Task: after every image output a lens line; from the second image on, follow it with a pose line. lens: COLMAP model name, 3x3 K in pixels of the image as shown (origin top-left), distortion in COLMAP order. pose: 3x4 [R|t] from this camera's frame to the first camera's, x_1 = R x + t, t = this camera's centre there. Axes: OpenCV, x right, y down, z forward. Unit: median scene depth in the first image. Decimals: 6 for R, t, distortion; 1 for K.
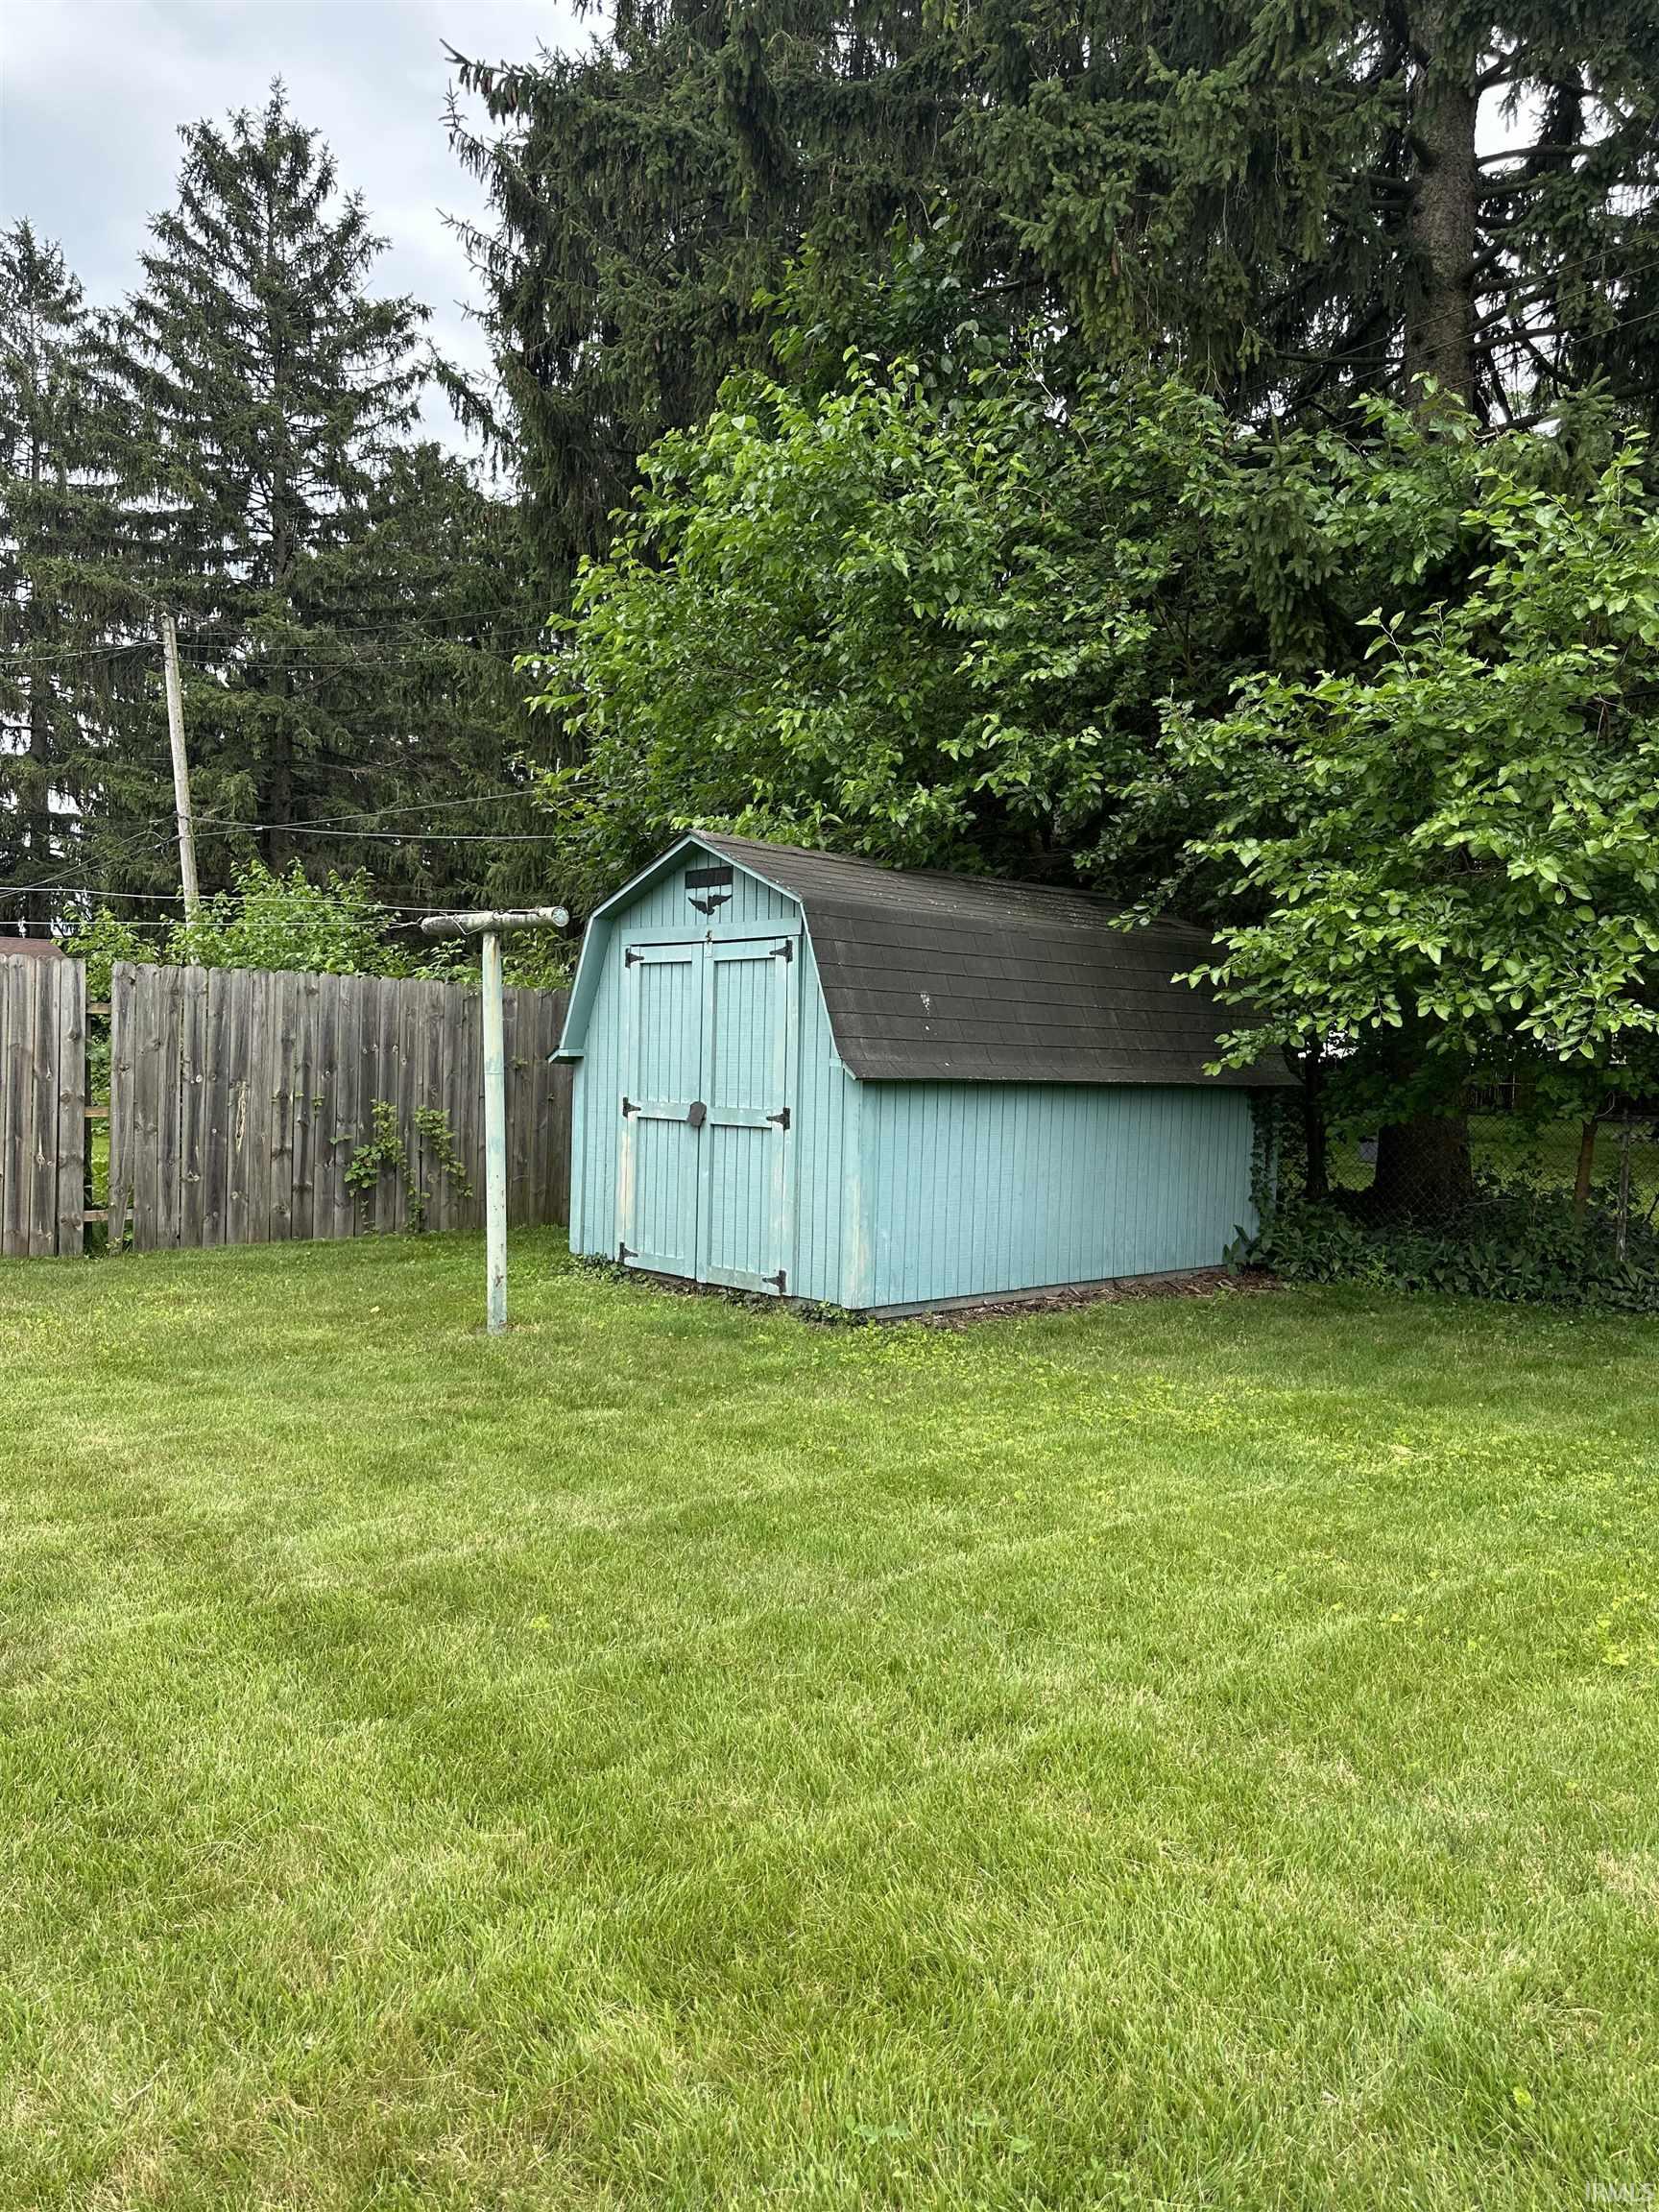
lens RADIAL K [[1546.1, 0, 831.6], [0, 1546.1, 1132.4], [0, 0, 1]] dist [0.081340, -0.080067]
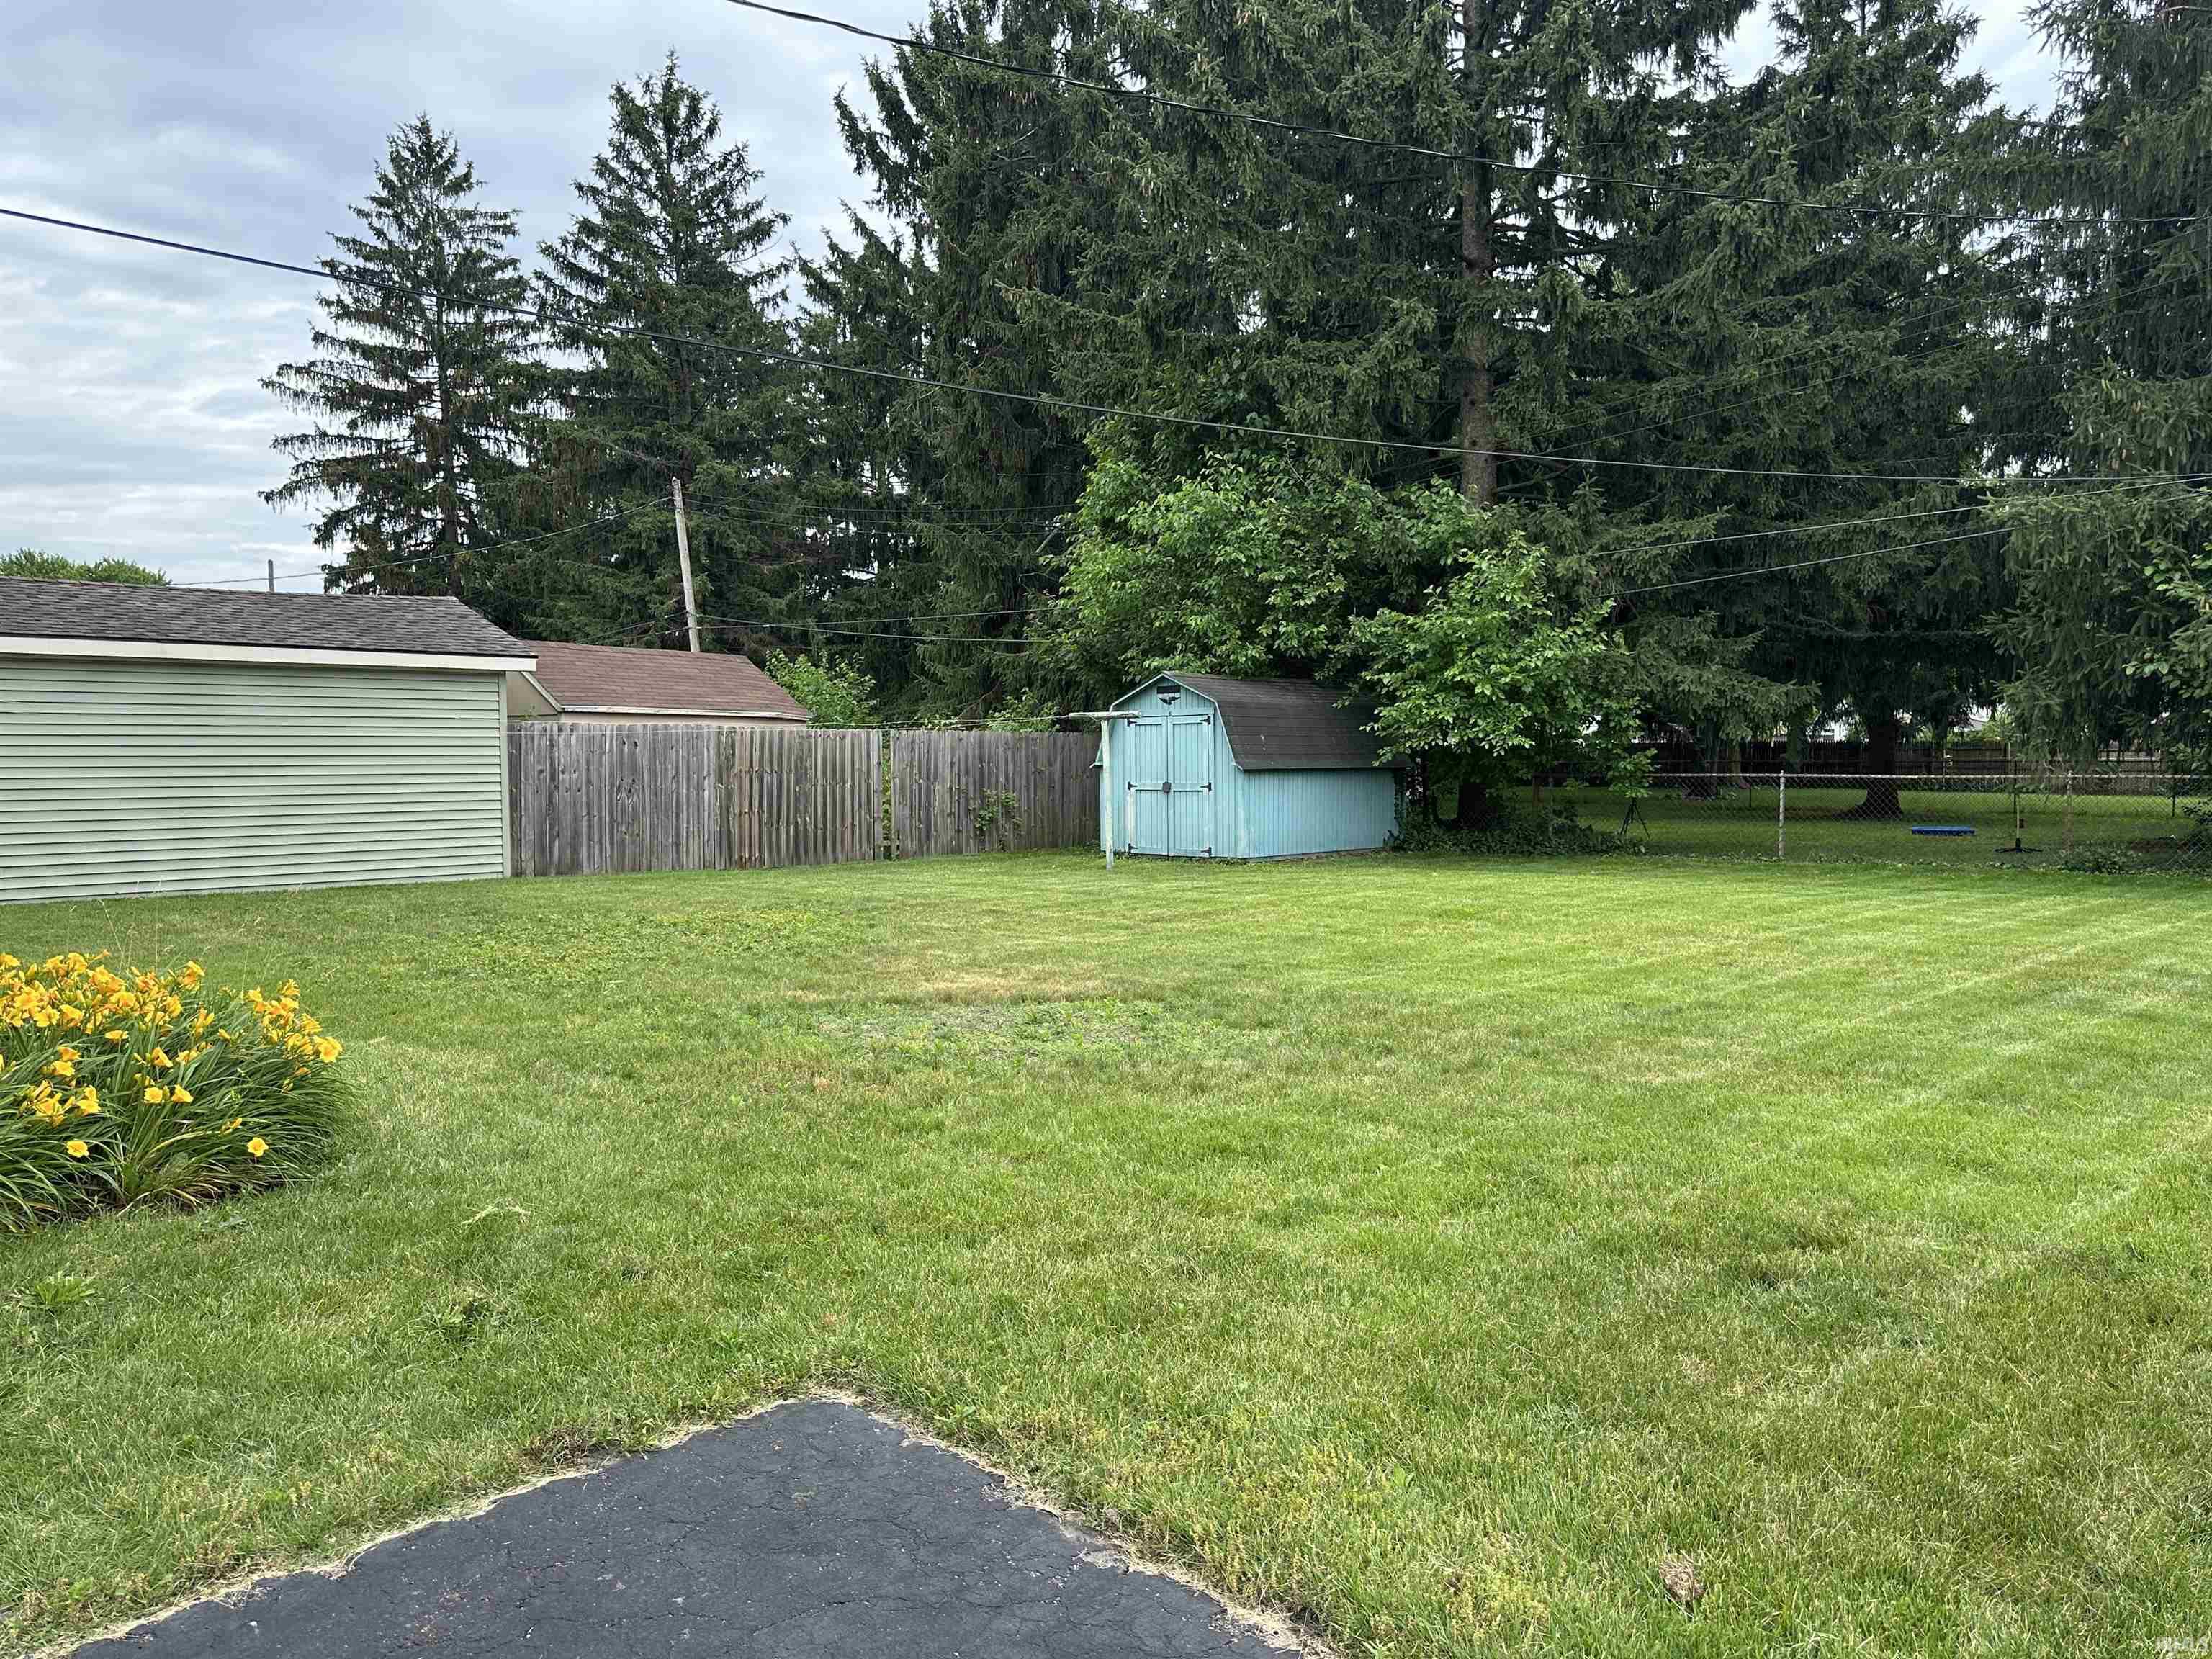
lens RADIAL K [[1518.2, 0, 1100.8], [0, 1518.2, 839.9], [0, 0, 1]] dist [0.136868, -0.224250]
pose [[0.997686, -0.034476, 0.058597, -0.321187], [0.034119, 0.999393, 0.007082, 0.049108], [-0.058806, -0.005067, 0.998257, -1.328623]]
